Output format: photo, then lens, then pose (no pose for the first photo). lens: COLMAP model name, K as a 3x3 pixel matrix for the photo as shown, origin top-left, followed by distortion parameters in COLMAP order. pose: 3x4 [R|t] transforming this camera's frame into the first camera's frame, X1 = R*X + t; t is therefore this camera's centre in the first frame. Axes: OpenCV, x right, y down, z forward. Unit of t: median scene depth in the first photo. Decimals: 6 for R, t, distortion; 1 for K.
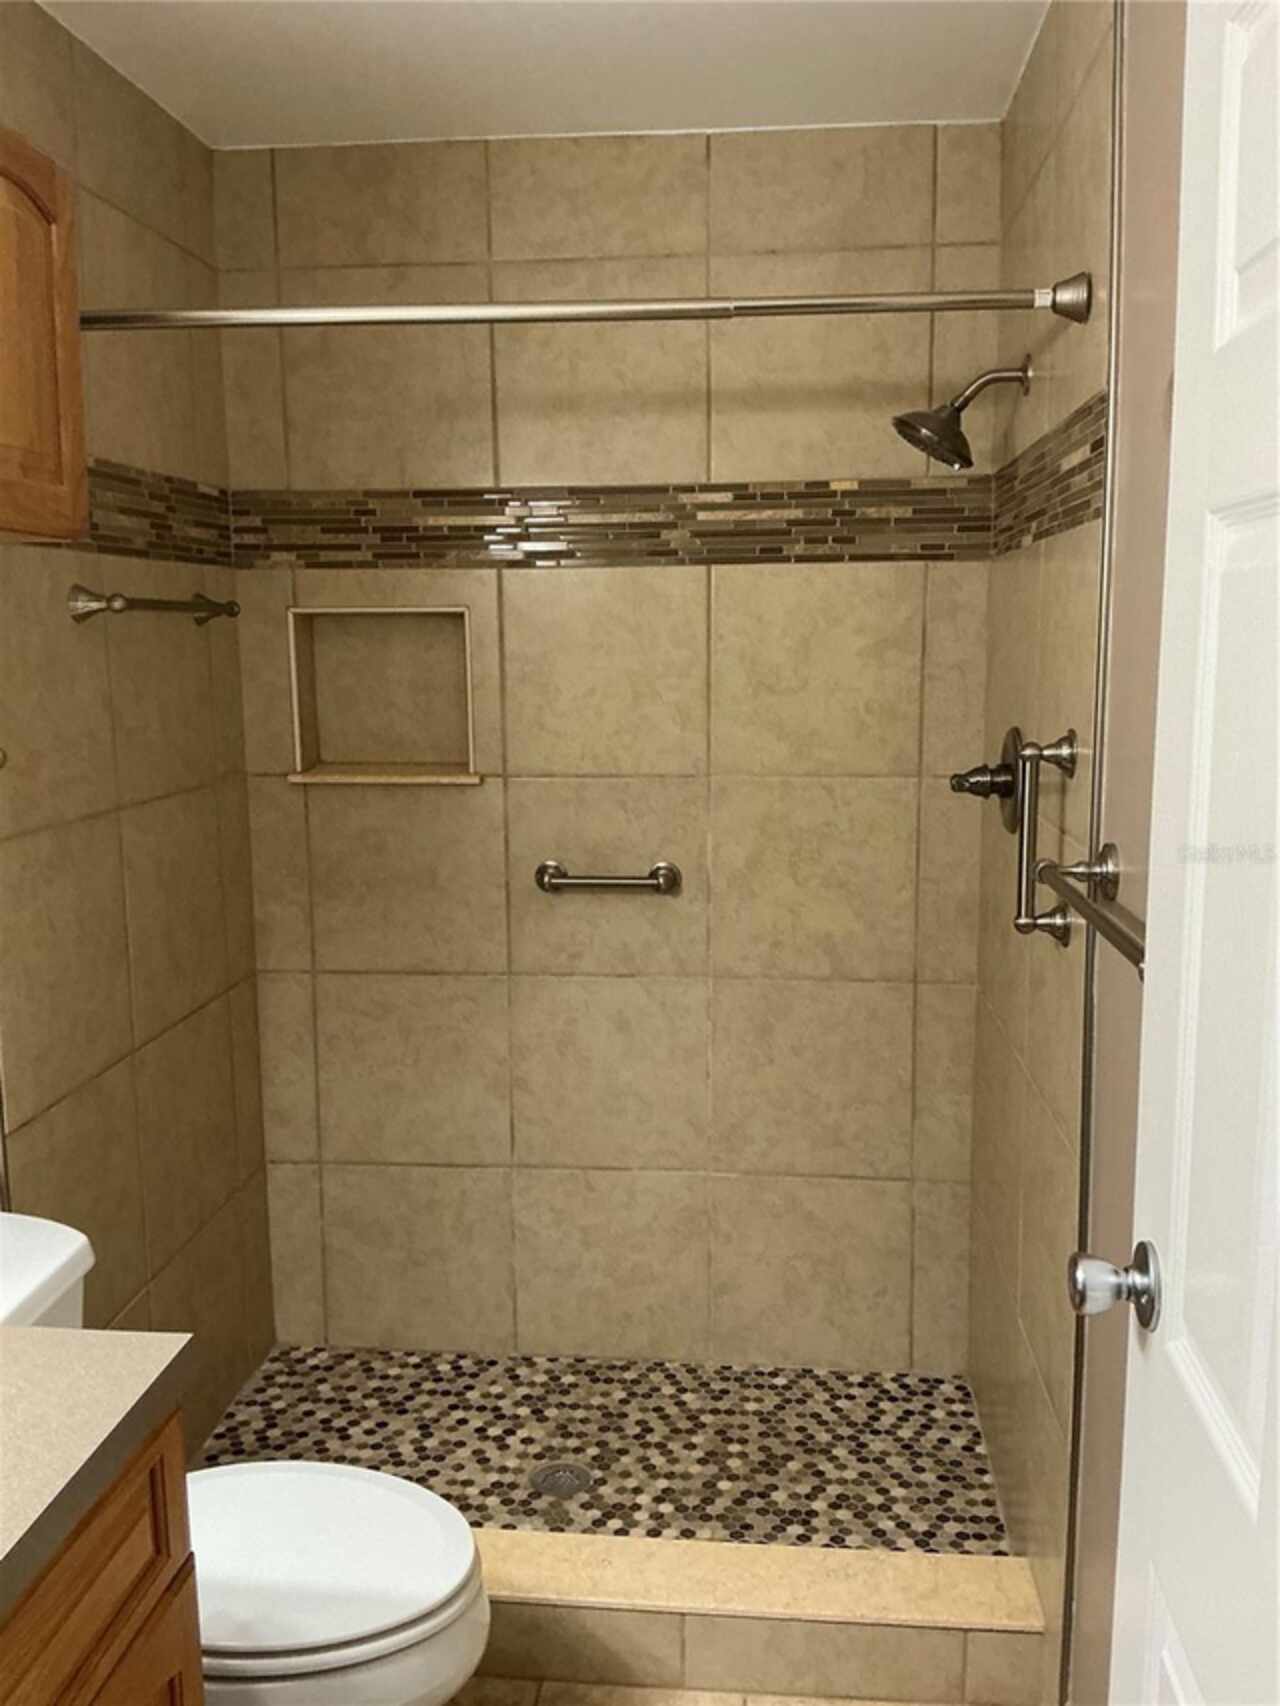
lens RADIAL K [[1417.0, 0, 640.0], [0, 1417.0, 853.0], [0, 0, 1]] dist [0.165457, -0.341342]
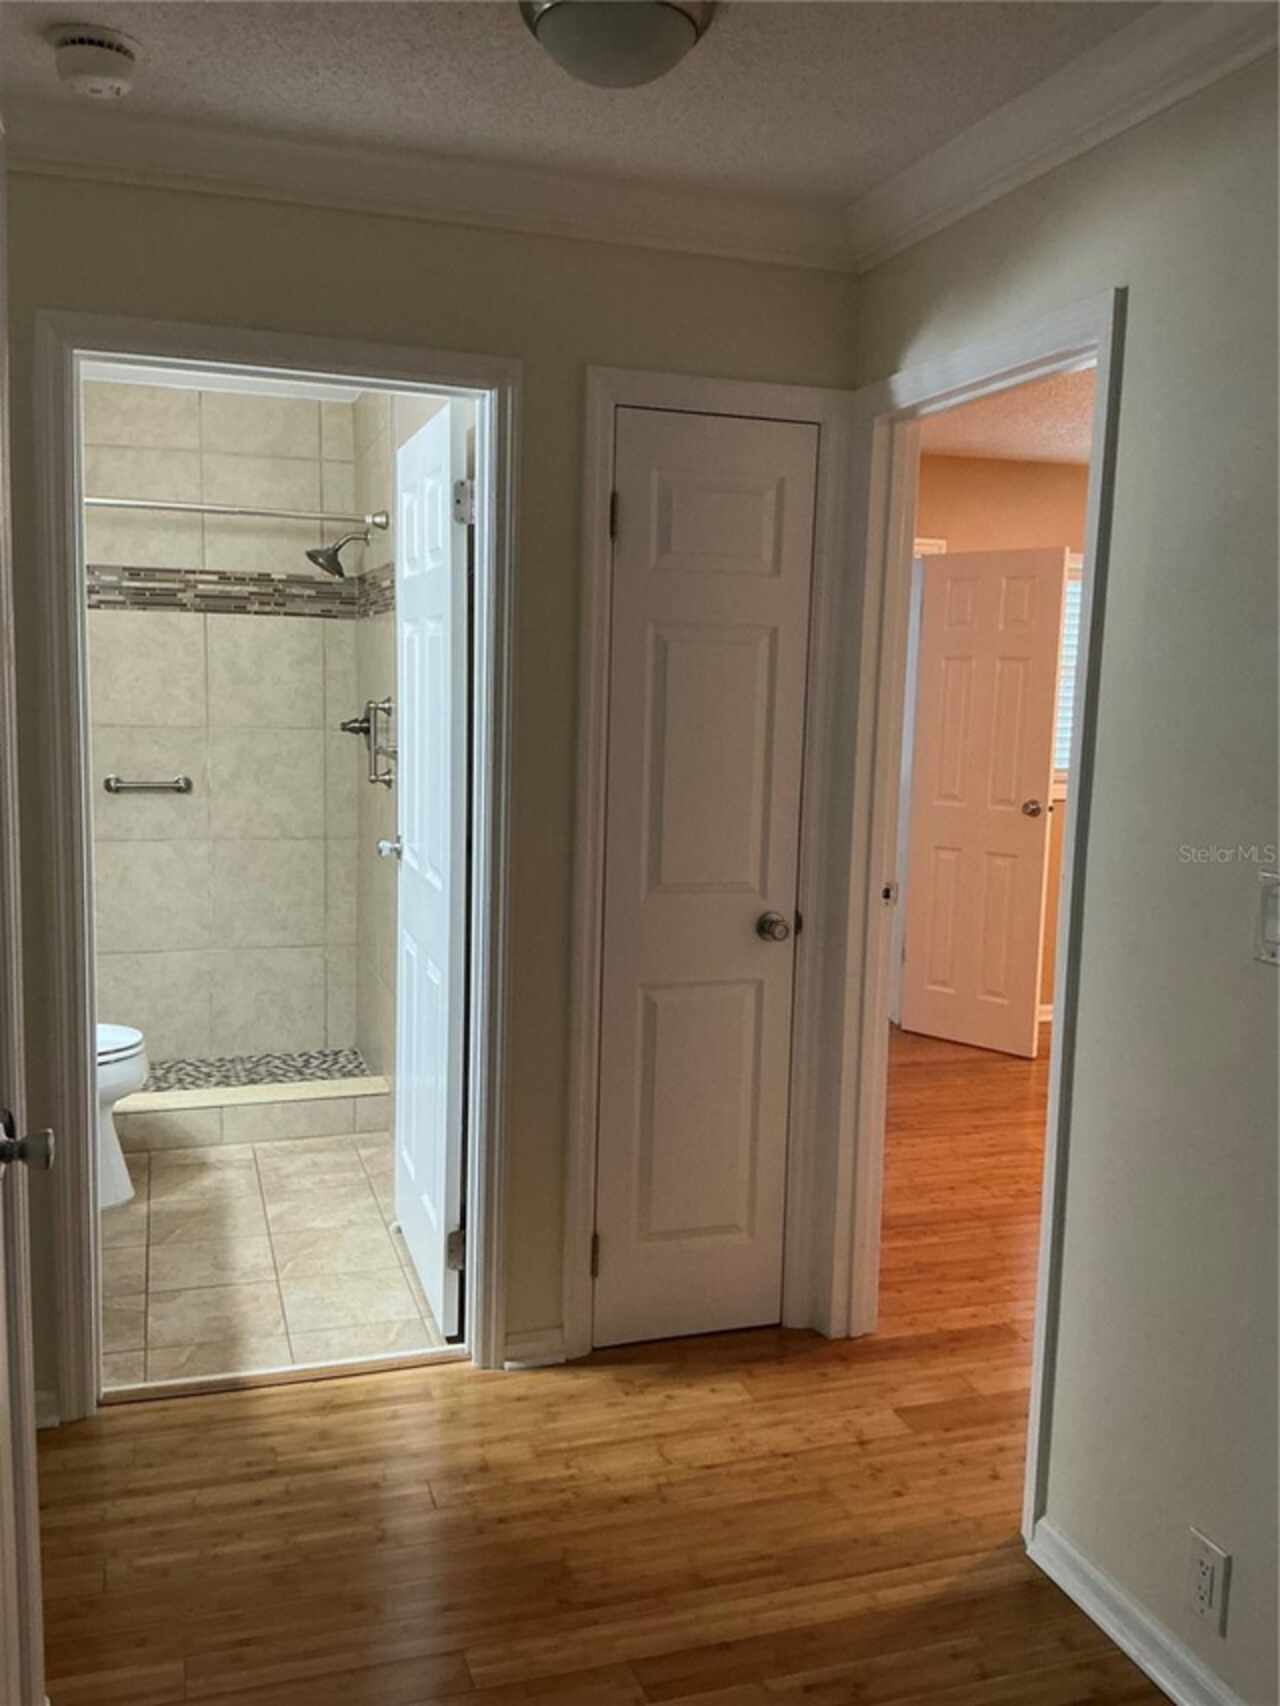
lens RADIAL K [[1417.0, 0, 640.0], [0, 1417.0, 853.0], [0, 0, 1]] dist [0.165457, -0.341342]
pose [[0.914697, -0.021217, 0.403583, -0.196271], [0.030105, 0.999424, -0.015691, 0.156382], [-0.403017, 0.026502, 0.914809, -0.930668]]
